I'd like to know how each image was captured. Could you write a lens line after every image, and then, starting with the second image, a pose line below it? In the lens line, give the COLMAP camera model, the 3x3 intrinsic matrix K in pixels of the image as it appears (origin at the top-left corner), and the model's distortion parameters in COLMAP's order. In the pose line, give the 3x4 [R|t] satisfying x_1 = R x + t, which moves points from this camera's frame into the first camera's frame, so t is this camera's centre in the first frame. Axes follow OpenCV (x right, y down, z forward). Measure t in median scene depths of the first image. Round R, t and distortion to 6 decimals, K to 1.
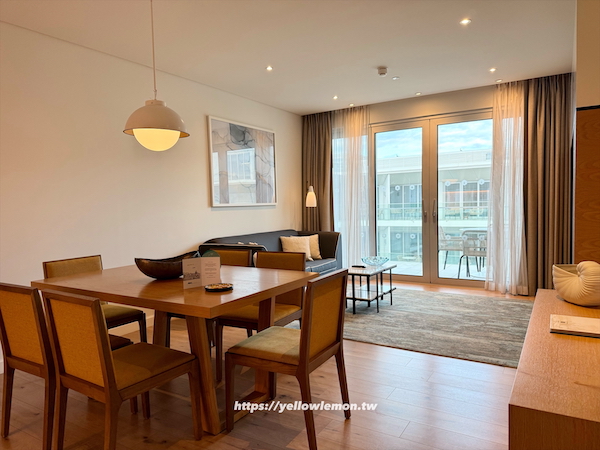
lens RADIAL K [[423.5, 0, 296.1], [0, 423.5, 223.7], [0, 0, 1]] dist [0.050158, -0.056603]
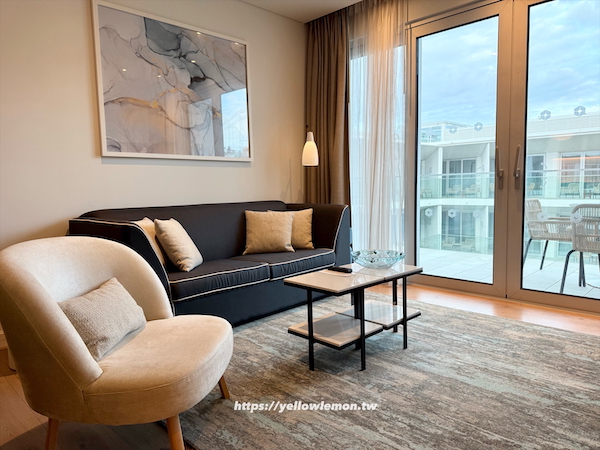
lens RADIAL K [[423.5, 0, 303.5], [0, 423.5, 224.3], [0, 0, 1]] dist [0.050158, -0.056603]
pose [[0.978854, 0.021150, -0.203465, 0.223142], [-0.011075, 0.998661, 0.050525, 0.023167], [0.204261, -0.047203, 0.977778, 0.530911]]
